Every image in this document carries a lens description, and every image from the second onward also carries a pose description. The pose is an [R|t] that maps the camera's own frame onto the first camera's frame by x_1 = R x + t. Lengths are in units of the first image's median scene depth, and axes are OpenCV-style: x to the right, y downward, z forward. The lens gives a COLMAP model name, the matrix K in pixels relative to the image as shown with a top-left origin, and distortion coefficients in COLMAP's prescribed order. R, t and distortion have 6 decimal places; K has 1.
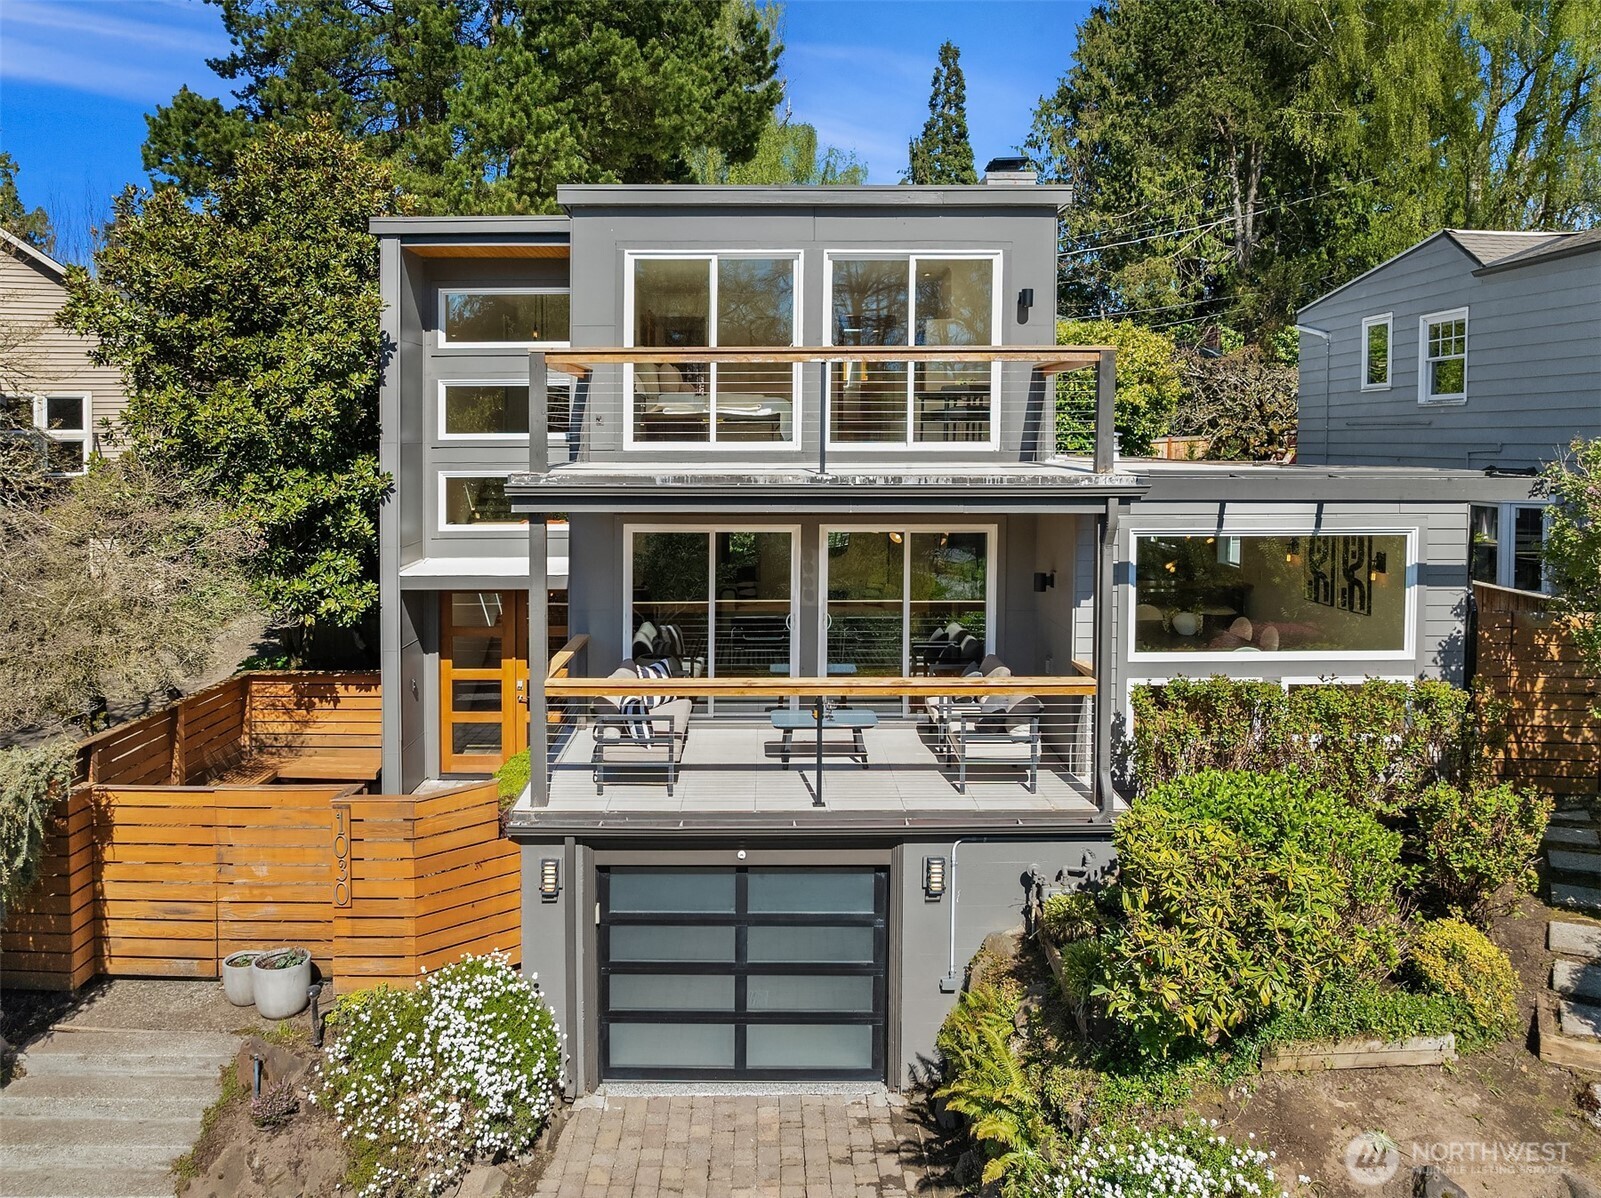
lens RADIAL K [[1110.6, 0, 800.5], [0, 1110.6, 599.0], [0, 0, 1]] dist [-0.033994, -0.001364]
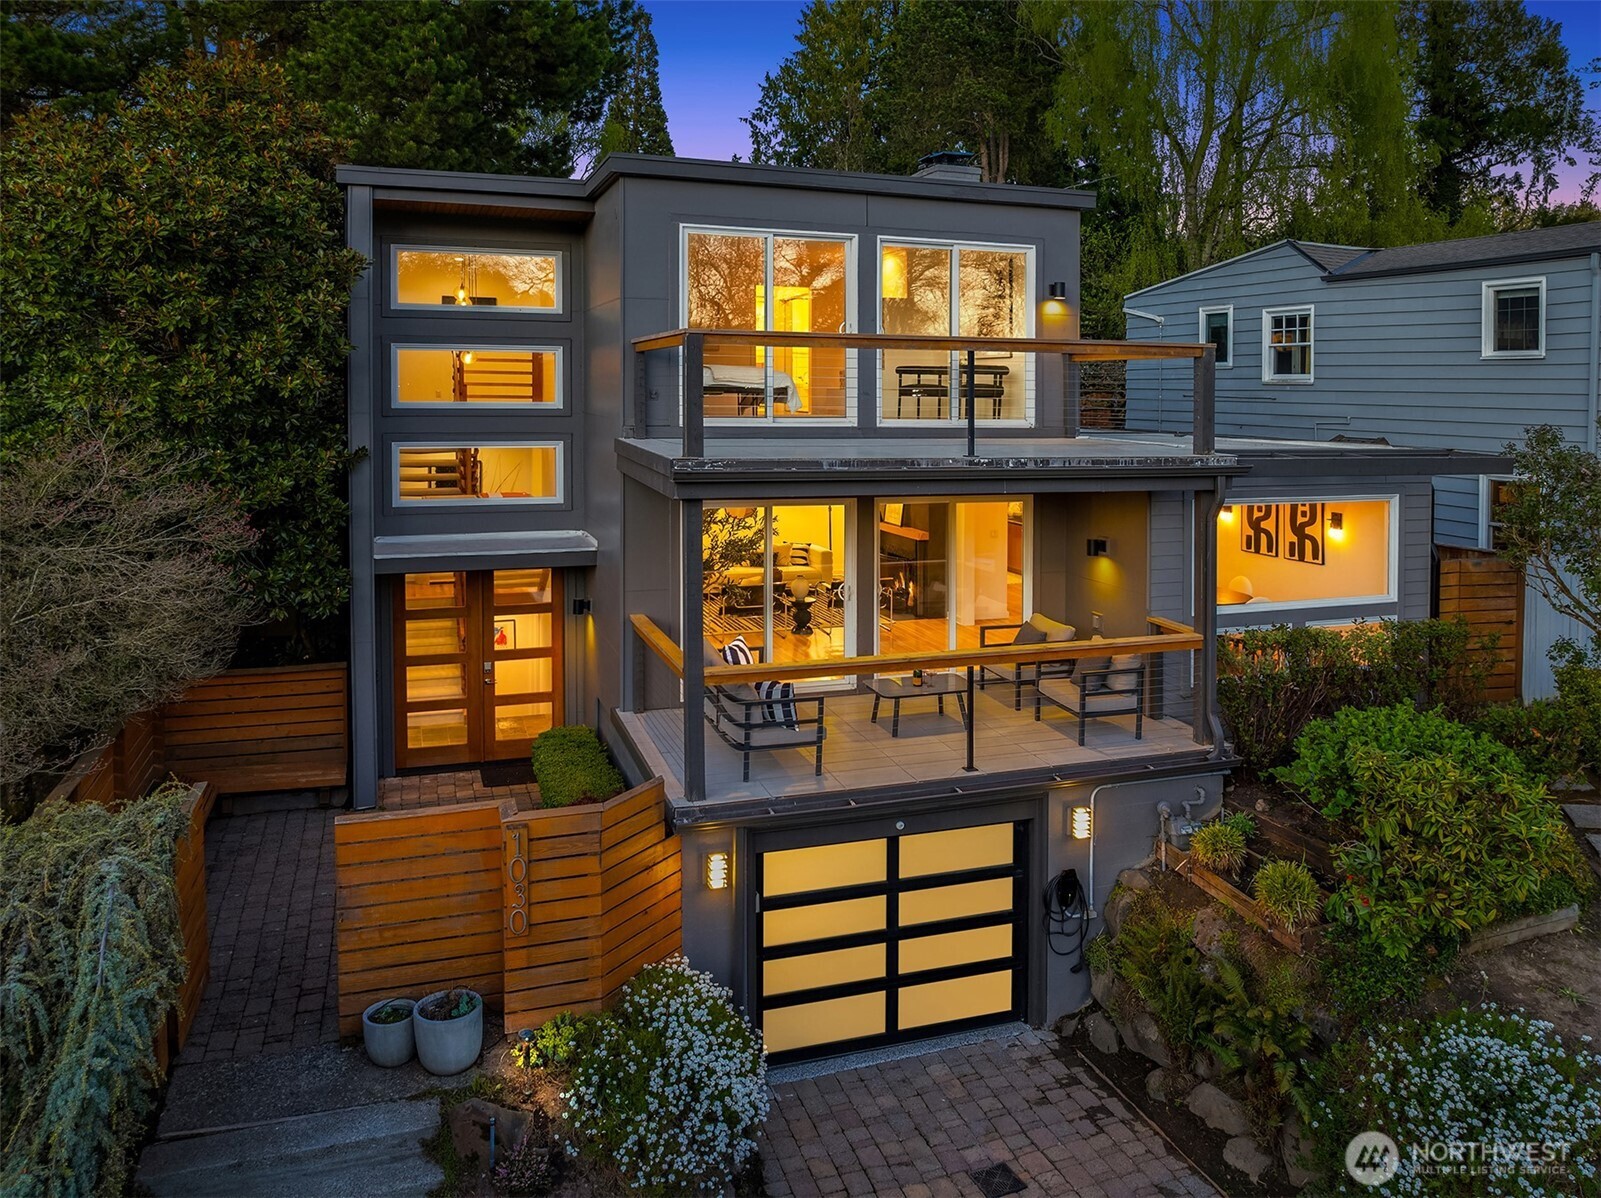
lens RADIAL K [[1063.9, 0, 795.7], [0, 1063.9, 529.3], [0, 0, 1]] dist [-0.017008, -0.001735]
pose [[0.948701, -0.032318, 0.314519, -0.437615], [0.034877, 0.999388, -0.002509, -0.044457], [-0.314246, 0.013350, 0.949248, 0.083673]]
